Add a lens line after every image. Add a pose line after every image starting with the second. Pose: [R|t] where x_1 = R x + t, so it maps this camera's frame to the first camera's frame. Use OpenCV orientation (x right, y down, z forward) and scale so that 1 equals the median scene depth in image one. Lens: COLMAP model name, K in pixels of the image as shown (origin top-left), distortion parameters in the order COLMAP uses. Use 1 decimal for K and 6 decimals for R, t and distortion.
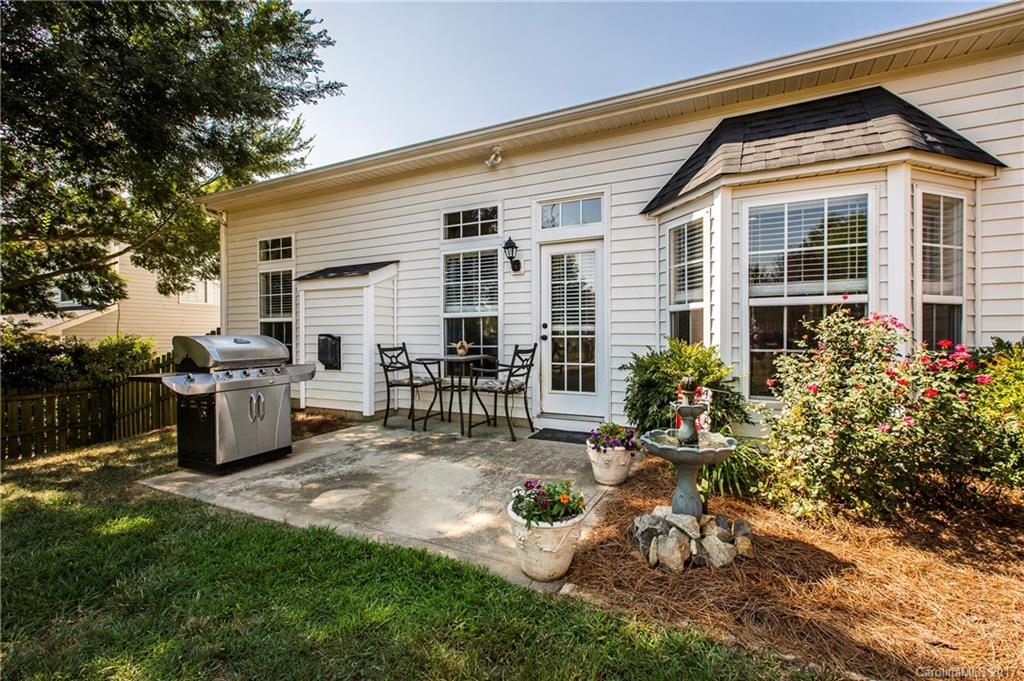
lens RADIAL K [[460.9, 0, 519.0], [0, 460.9, 334.3], [0, 0, 1]] dist [0.001740, -0.000492]
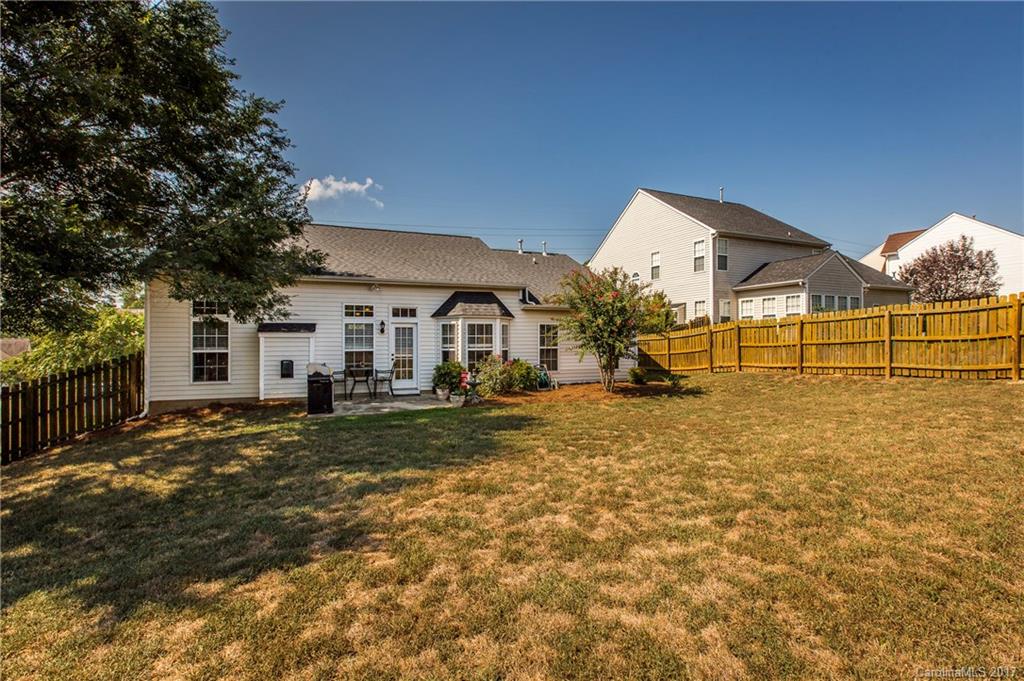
lens RADIAL K [[460.9, 0, 512.8], [0, 460.9, 344.7], [0, 0, 1]] dist [0.001740, -0.000492]
pose [[0.666572, 0.005009, 0.745424, -1.579879], [0.003369, 0.999947, -0.009732, -0.054699], [-0.745433, 0.008998, 0.666520, -1.348151]]
